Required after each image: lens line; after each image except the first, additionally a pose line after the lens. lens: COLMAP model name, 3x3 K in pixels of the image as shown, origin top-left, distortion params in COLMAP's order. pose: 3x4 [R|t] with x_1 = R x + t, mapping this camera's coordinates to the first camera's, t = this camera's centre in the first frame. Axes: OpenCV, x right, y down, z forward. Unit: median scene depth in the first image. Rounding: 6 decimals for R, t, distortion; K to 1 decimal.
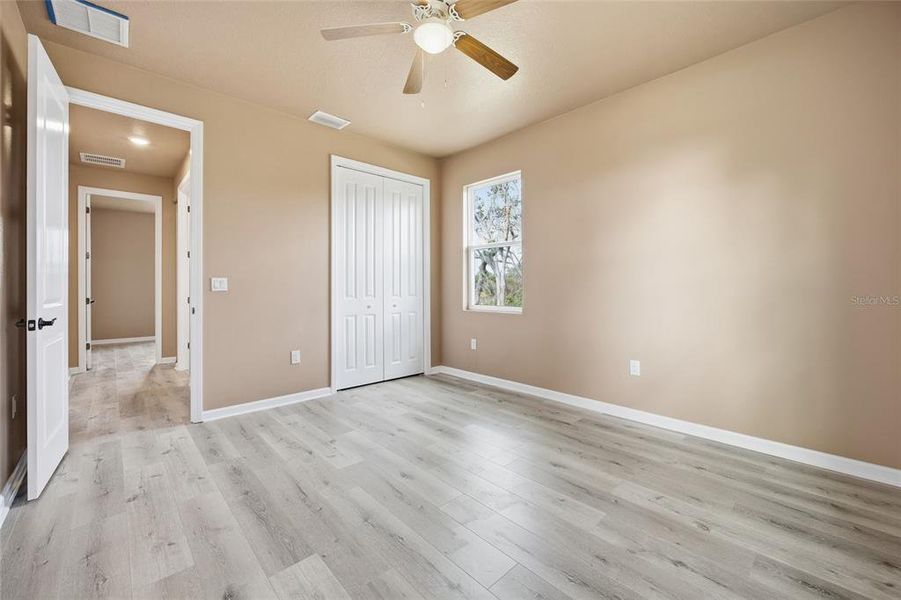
lens RADIAL K [[364.2, 0, 454.8], [0, 364.2, 288.3], [0, 0, 1]] dist [-0.001563, 0.000225]
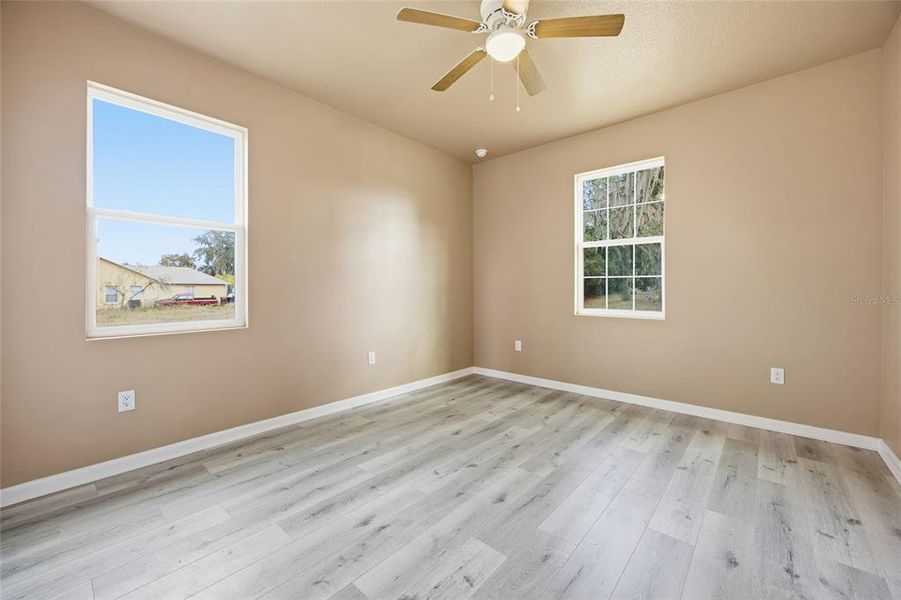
lens RADIAL K [[364.2, 0, 454.8], [0, 364.2, 288.3], [0, 0, 1]] dist [-0.001563, 0.000225]
pose [[-0.099937, 0.011522, 0.994927, -0.771807], [0.000102, 0.999933, -0.011569, 0.006424], [-0.994994, -0.001054, -0.099932, 0.913145]]
